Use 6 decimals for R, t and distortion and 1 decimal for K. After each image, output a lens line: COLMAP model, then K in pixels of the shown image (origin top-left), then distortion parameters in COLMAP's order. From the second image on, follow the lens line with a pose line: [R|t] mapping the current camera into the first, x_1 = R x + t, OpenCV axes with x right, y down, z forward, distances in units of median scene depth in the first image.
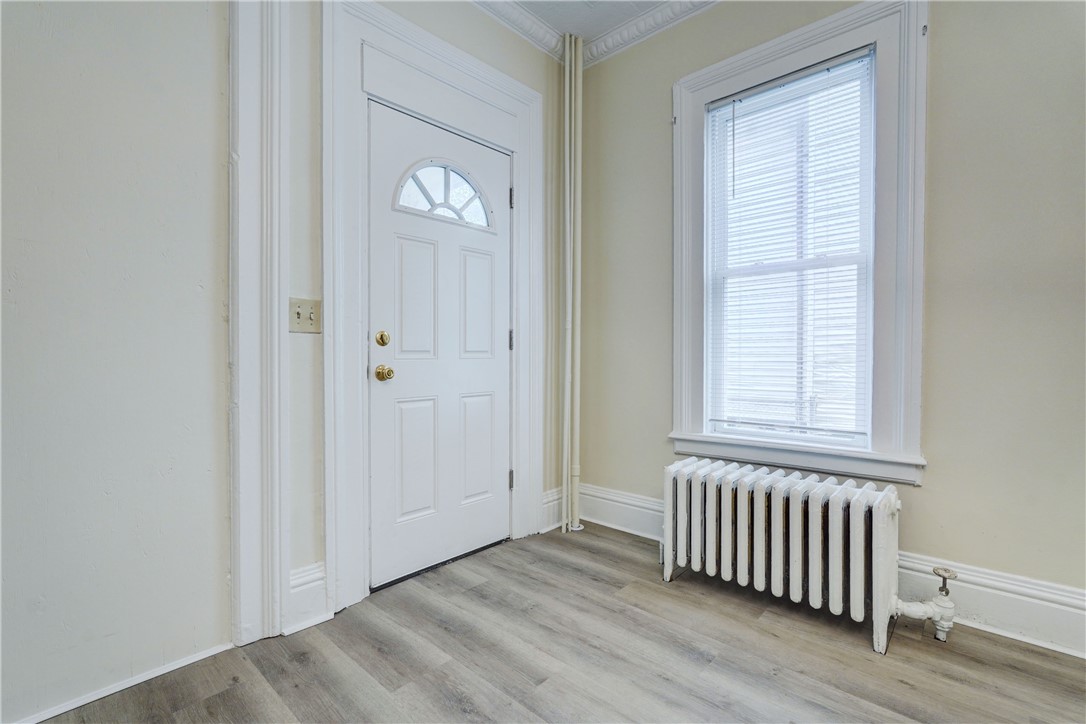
lens RADIAL K [[494.9, 0, 545.2], [0, 494.9, 358.4], [0, 0, 1]] dist [-0.019849, 0.012381]
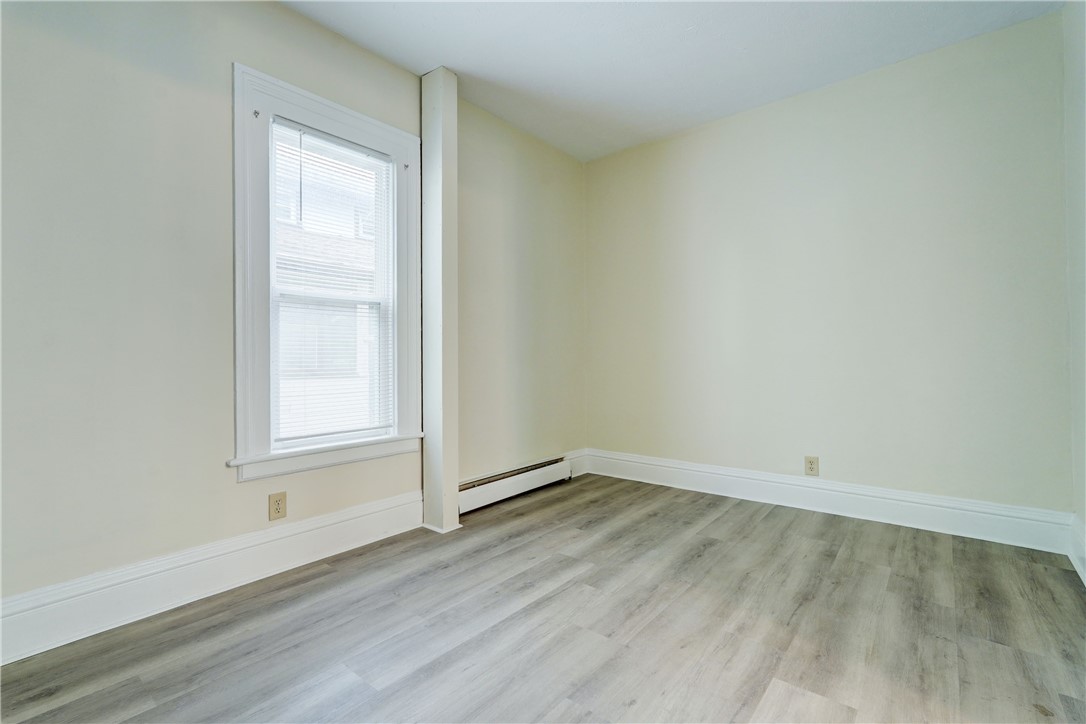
lens RADIAL K [[494.9, 0, 545.2], [0, 494.9, 358.4], [0, 0, 1]] dist [-0.019849, 0.012381]
pose [[-0.075293, 0.003590, 0.997155, -0.790615], [0.018217, 0.999832, -0.002225, -0.028654], [-0.996995, 0.017998, -0.075346, 0.645512]]
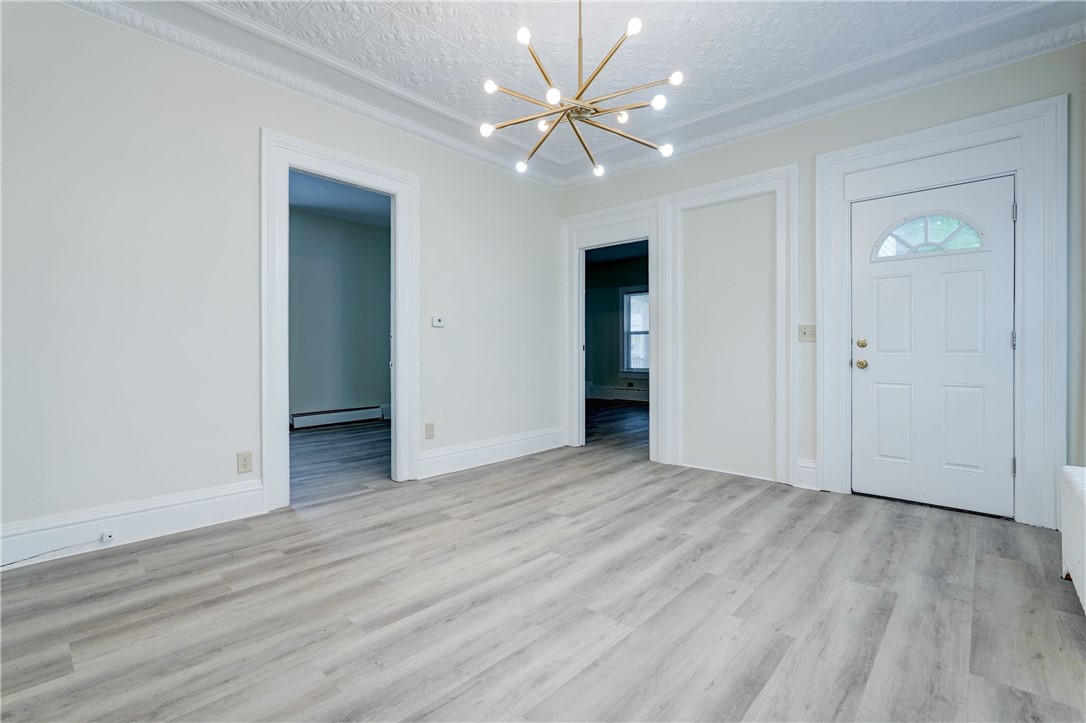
lens RADIAL K [[491.2, 0, 529.1], [0, 491.2, 349.8], [0, 0, 1]] dist [-0.019166, 0.011372]
pose [[-0.009004, 0.001055, -0.999959, 1.296831], [-0.006259, 0.999980, 0.001112, -0.012374], [0.999940, 0.006269, -0.008997, -0.094168]]
